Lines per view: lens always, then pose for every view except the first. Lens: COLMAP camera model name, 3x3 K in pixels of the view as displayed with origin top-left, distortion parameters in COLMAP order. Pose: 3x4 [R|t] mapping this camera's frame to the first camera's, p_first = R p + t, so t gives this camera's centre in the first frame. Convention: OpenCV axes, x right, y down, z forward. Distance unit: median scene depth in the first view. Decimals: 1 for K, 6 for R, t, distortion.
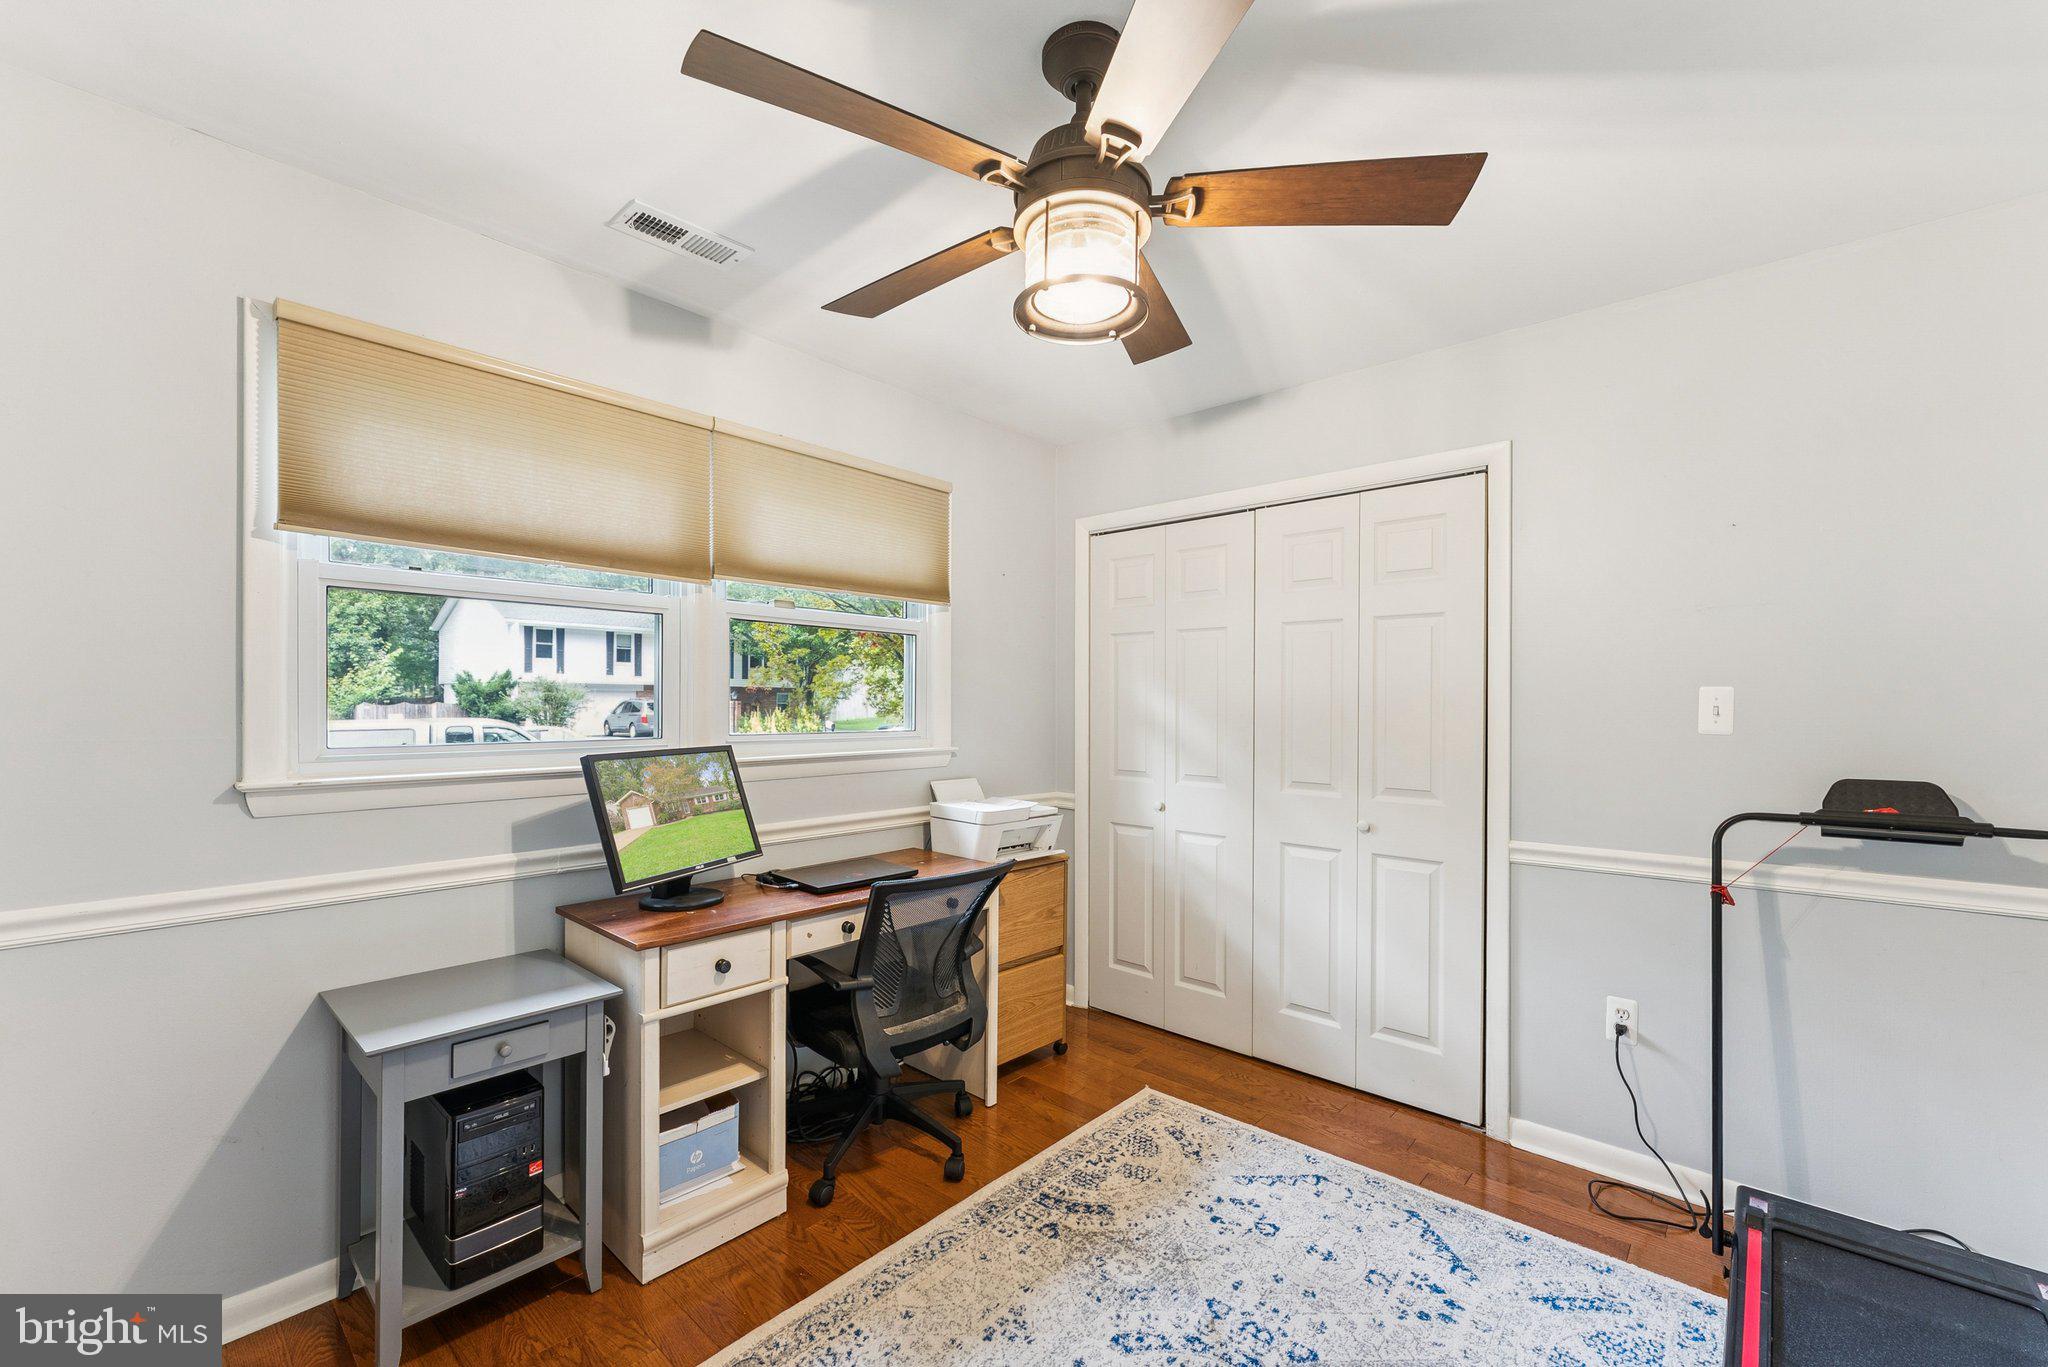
lens RADIAL K [[835.5, 0, 1040.2], [0, 835.5, 714.4], [0, 0, 1]] dist [-0.000375, 0.000215]
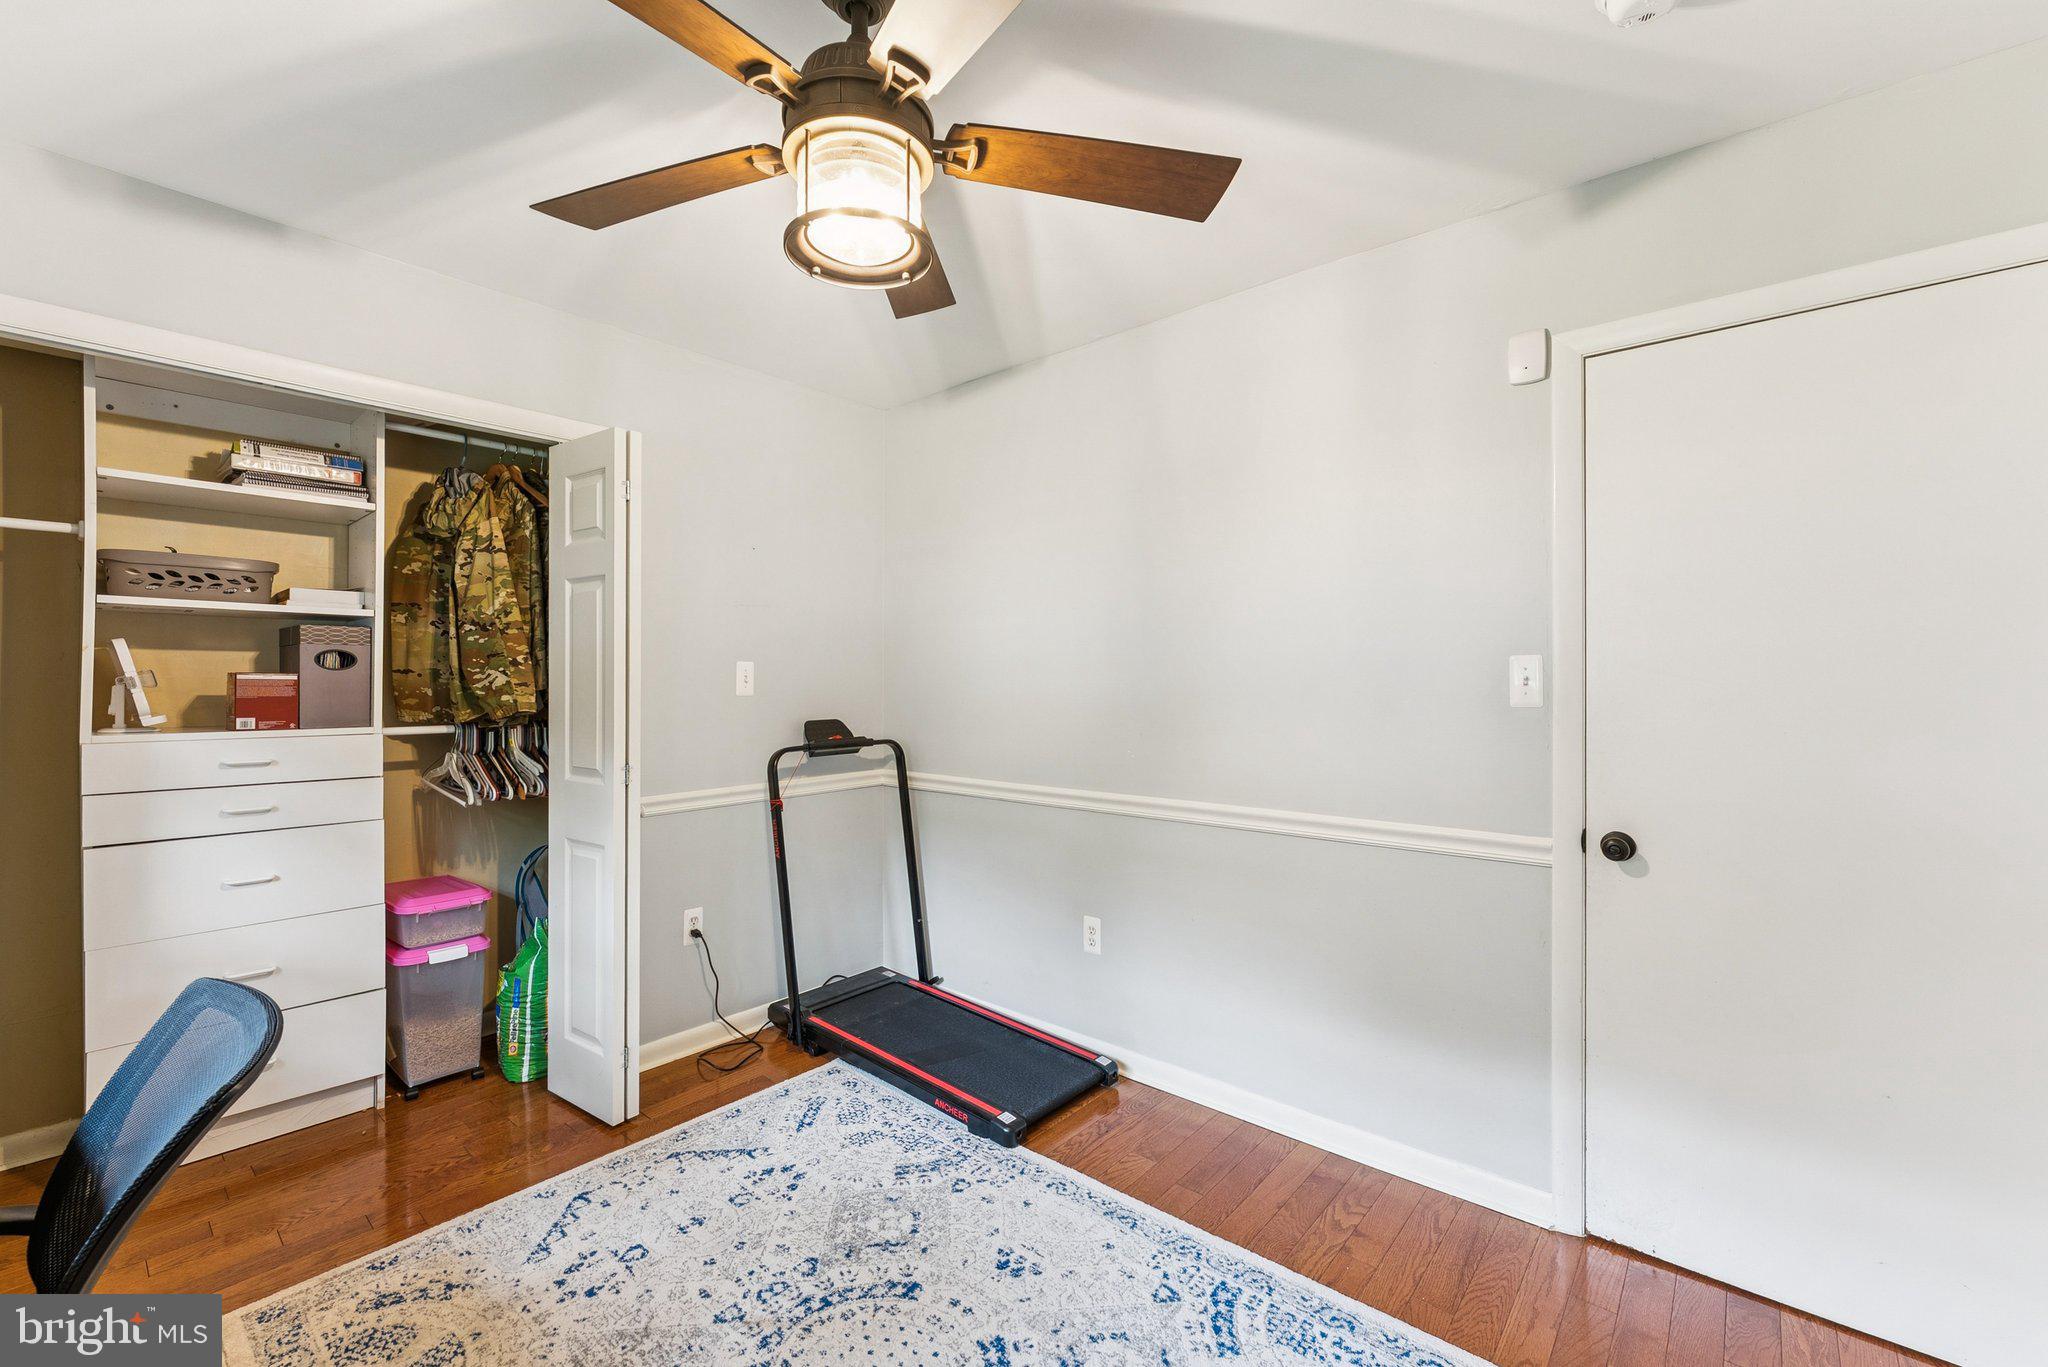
lens RADIAL K [[835.5, 0, 1007.5], [0, 835.5, 687.1], [0, 0, 1]] dist [-0.000375, 0.000215]
pose [[0.005027, -0.014628, 0.999880, -0.646887], [0.010593, 0.999838, 0.014574, -0.007211], [-0.999931, 0.010518, 0.005182, 0.607859]]
